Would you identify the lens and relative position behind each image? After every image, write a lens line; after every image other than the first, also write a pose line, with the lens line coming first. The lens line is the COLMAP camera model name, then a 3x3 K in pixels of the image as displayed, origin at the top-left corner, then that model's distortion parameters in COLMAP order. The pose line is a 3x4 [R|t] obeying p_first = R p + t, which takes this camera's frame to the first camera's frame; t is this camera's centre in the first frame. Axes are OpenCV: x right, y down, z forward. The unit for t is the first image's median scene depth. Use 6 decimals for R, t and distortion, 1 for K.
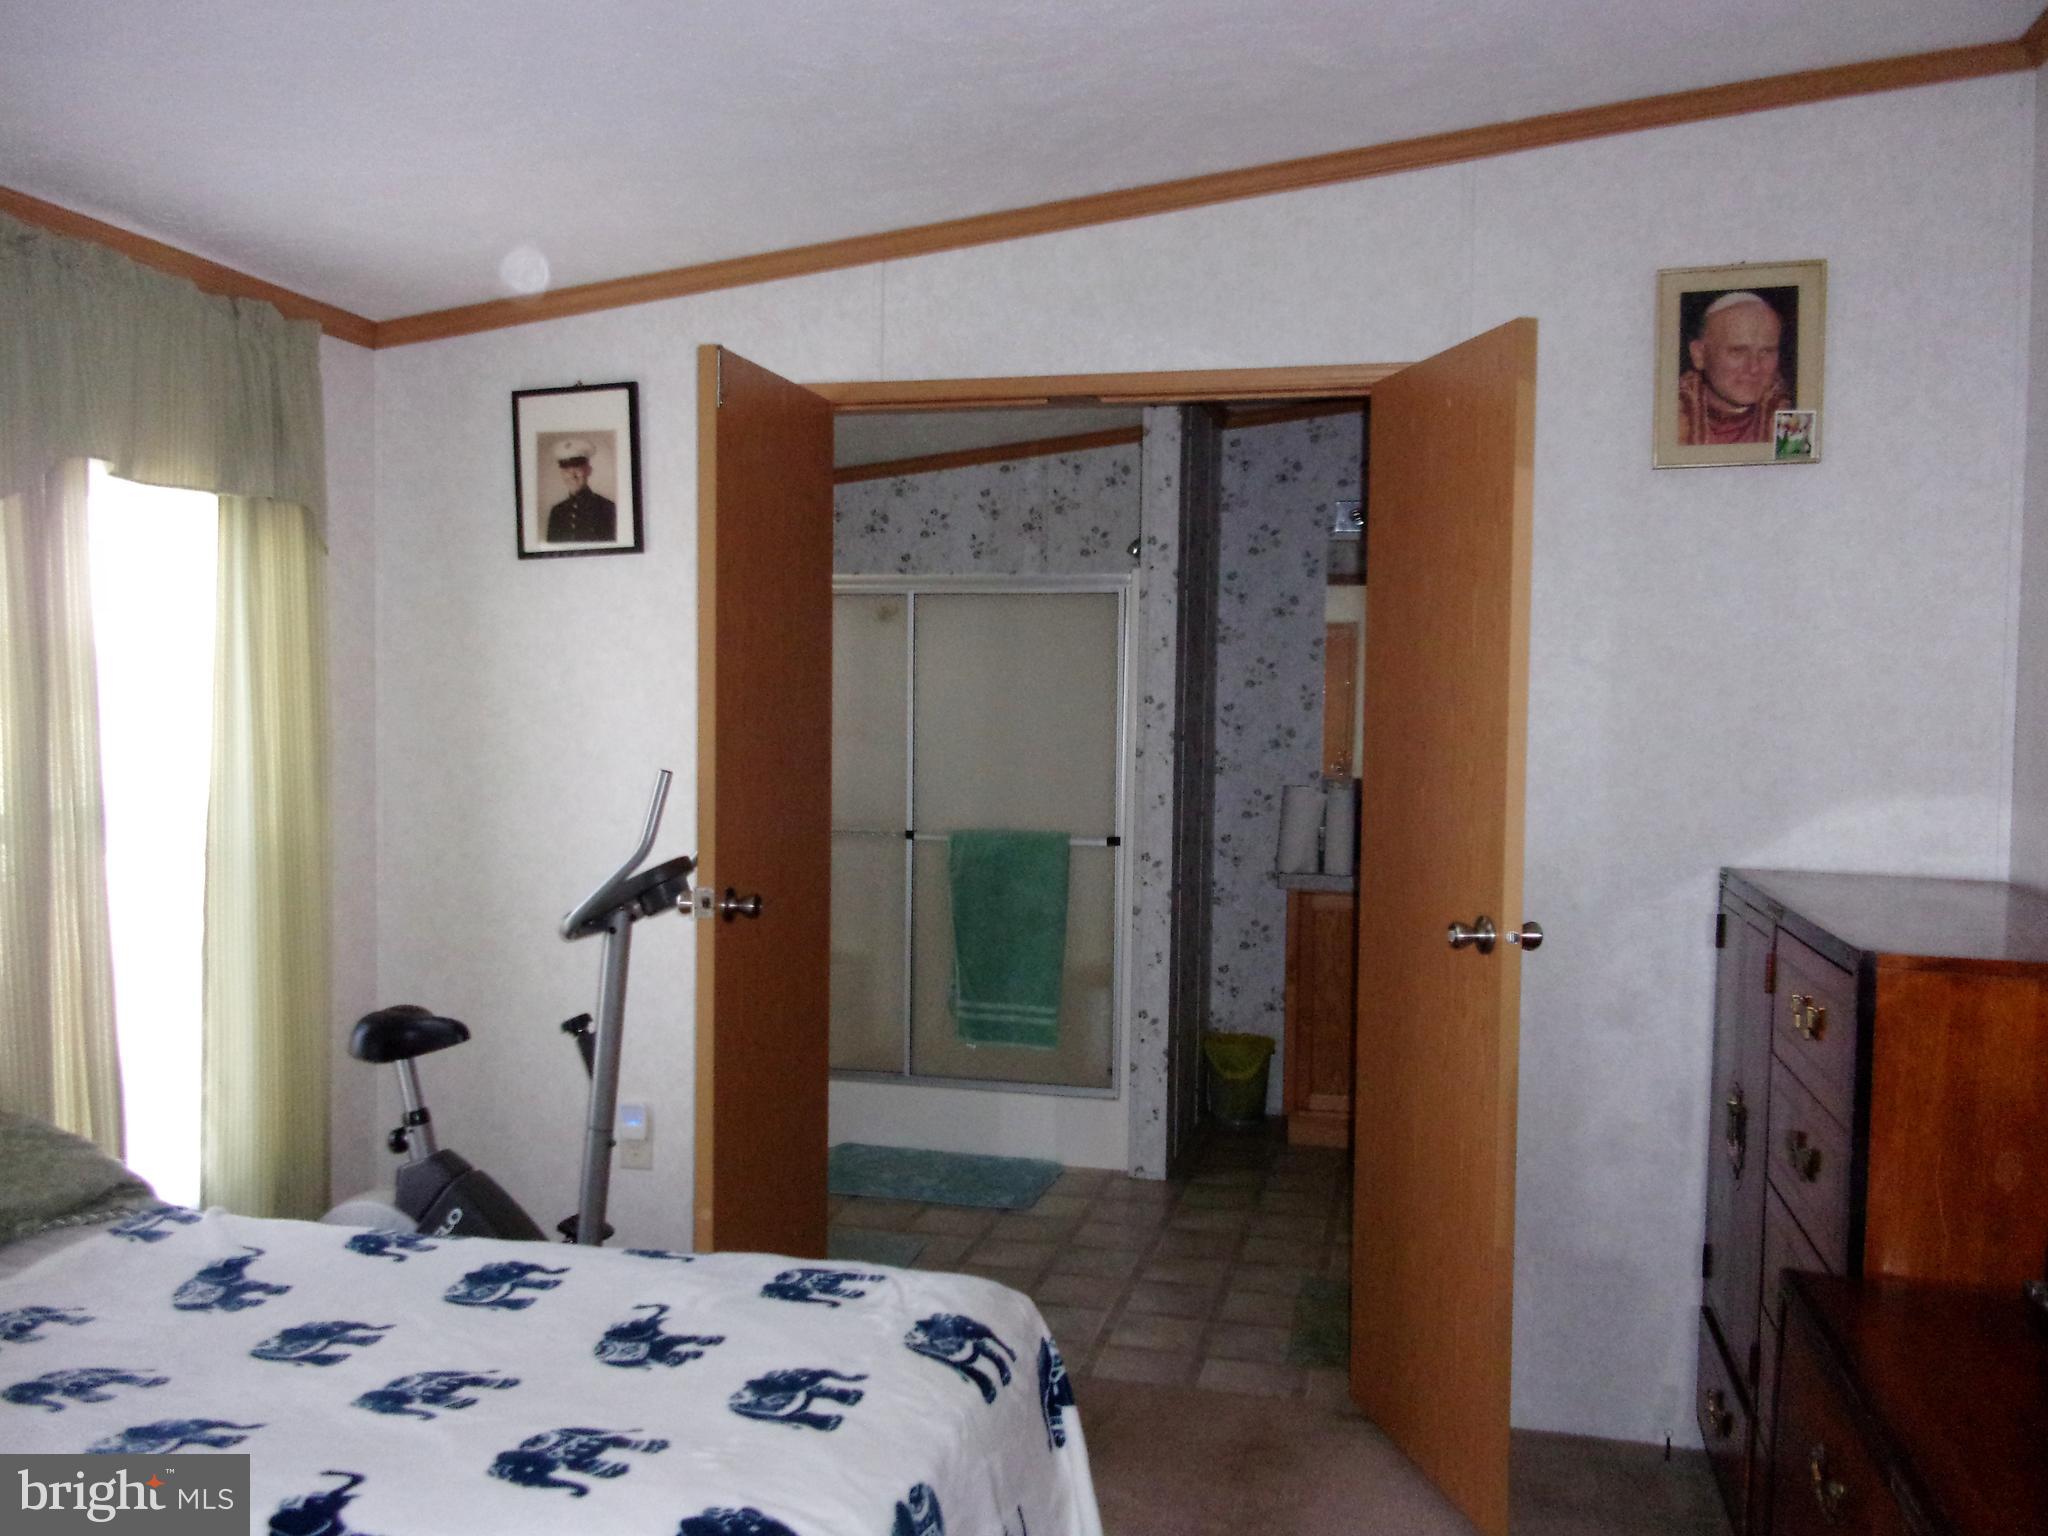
lens RADIAL K [[1706.4, 0, 1011.2], [0, 1706.4, 755.1], [0, 0, 1]] dist [-0.004501, -0.007202]
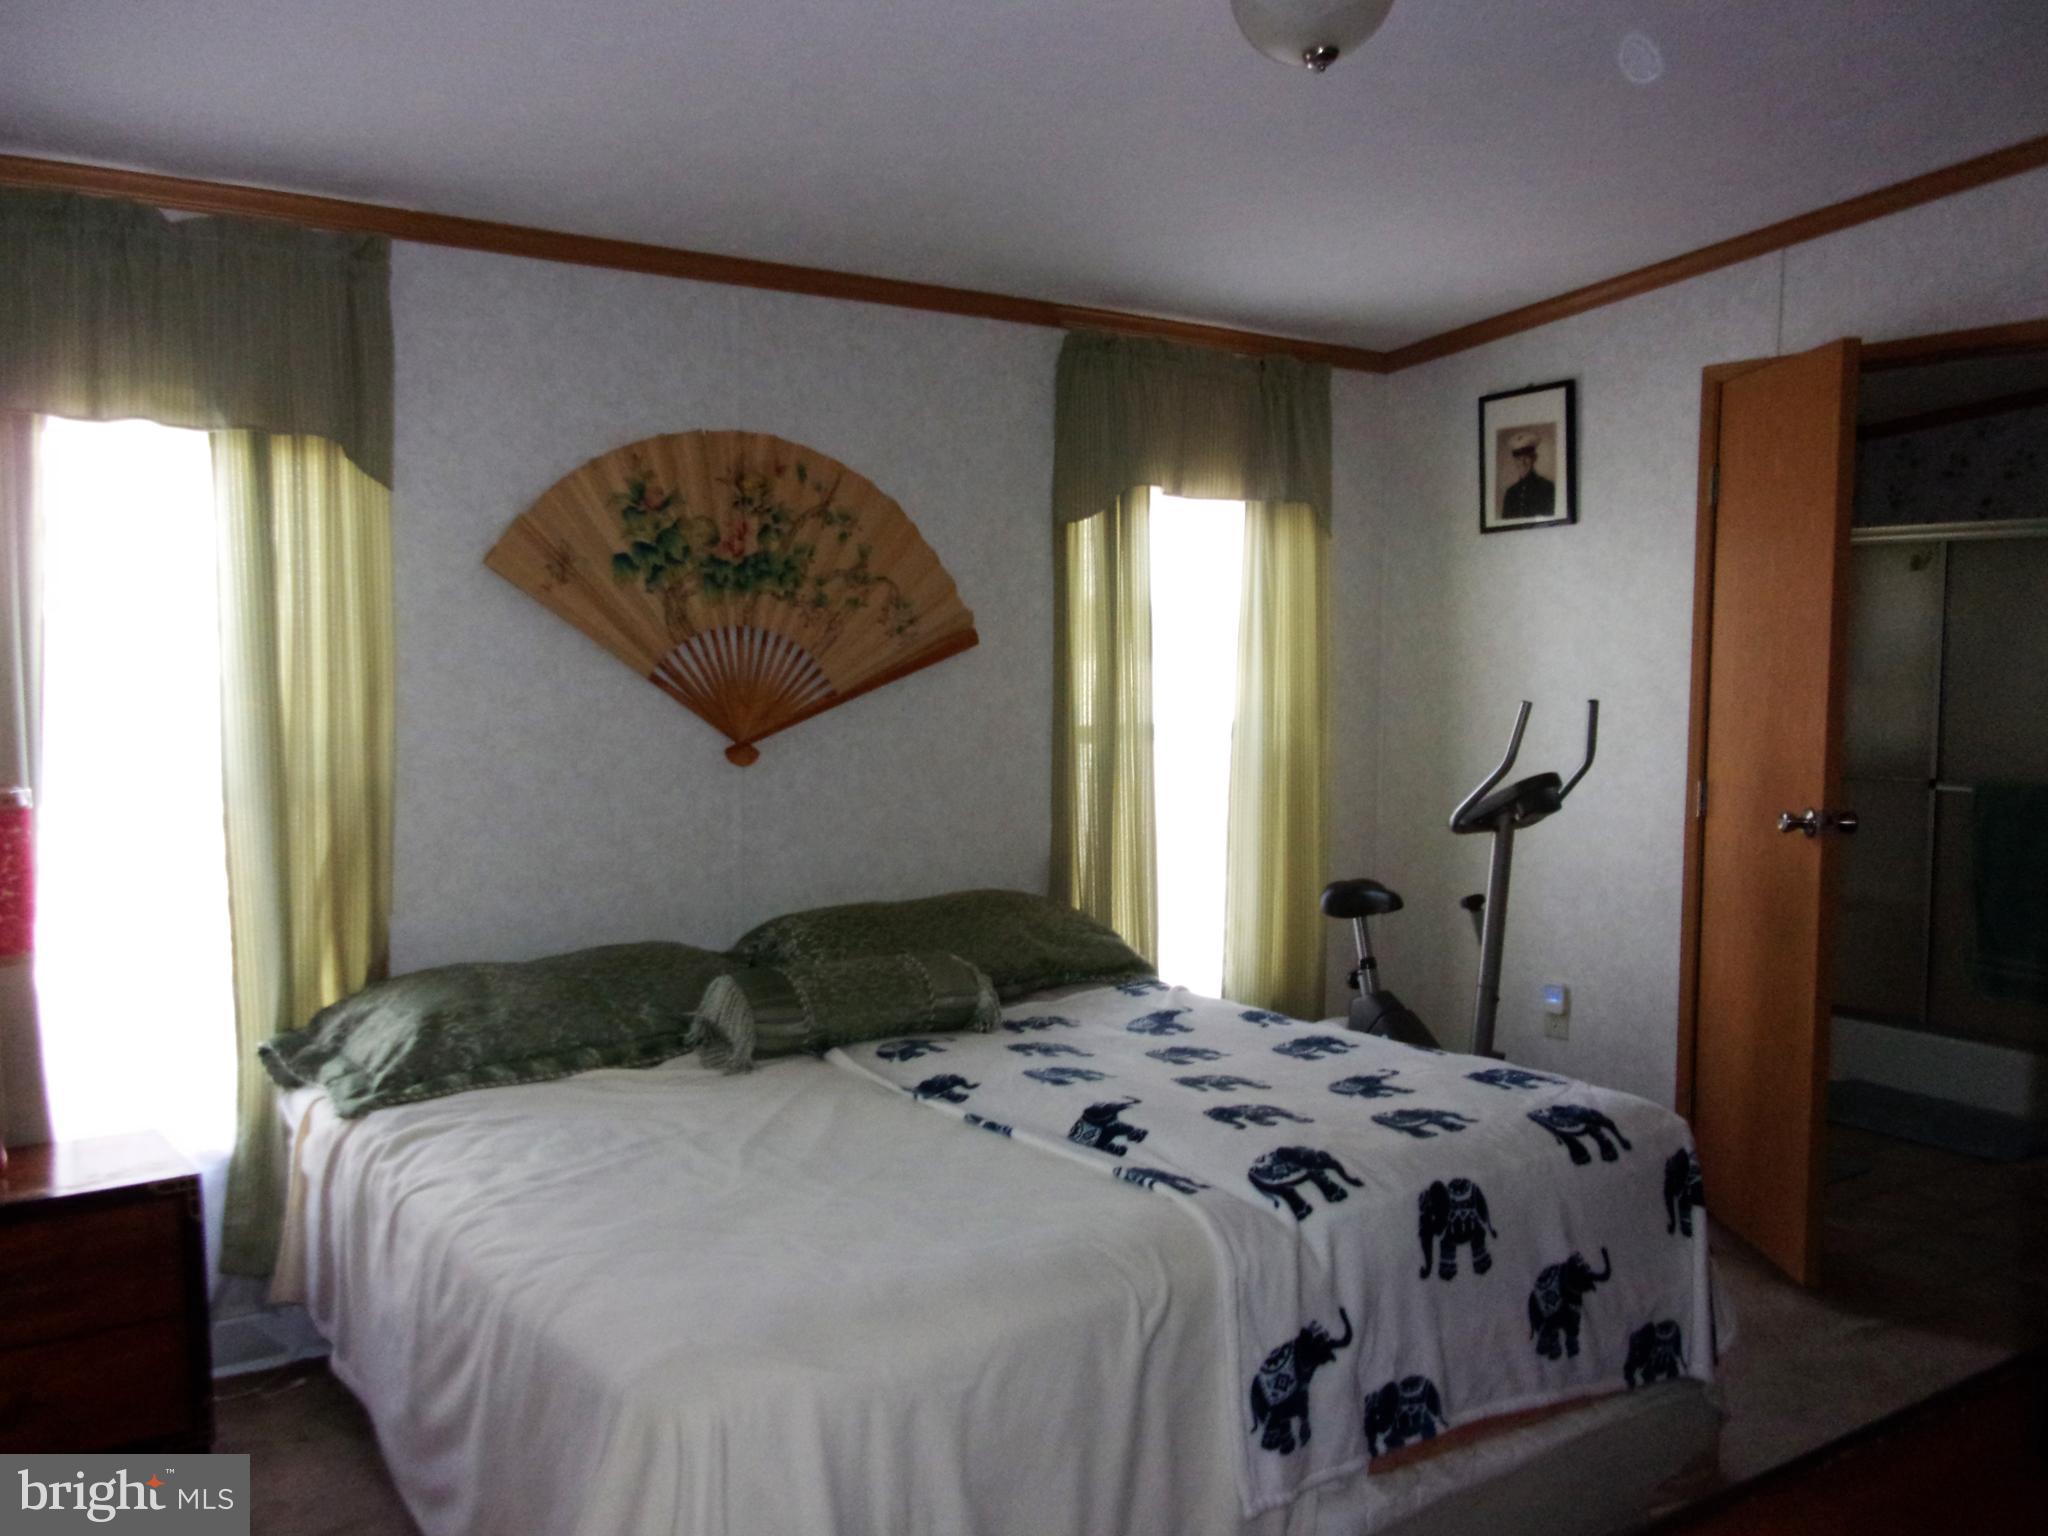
lens RADIAL K [[1706.4, 0, 1011.2], [0, 1706.4, 755.1], [0, 0, 1]] dist [-0.004501, -0.007202]
pose [[0.756961, 0.035240, -0.652510, 0.288720], [-0.018604, 0.999302, 0.032388, 0.012519], [0.653196, -0.012377, 0.757088, -0.172407]]
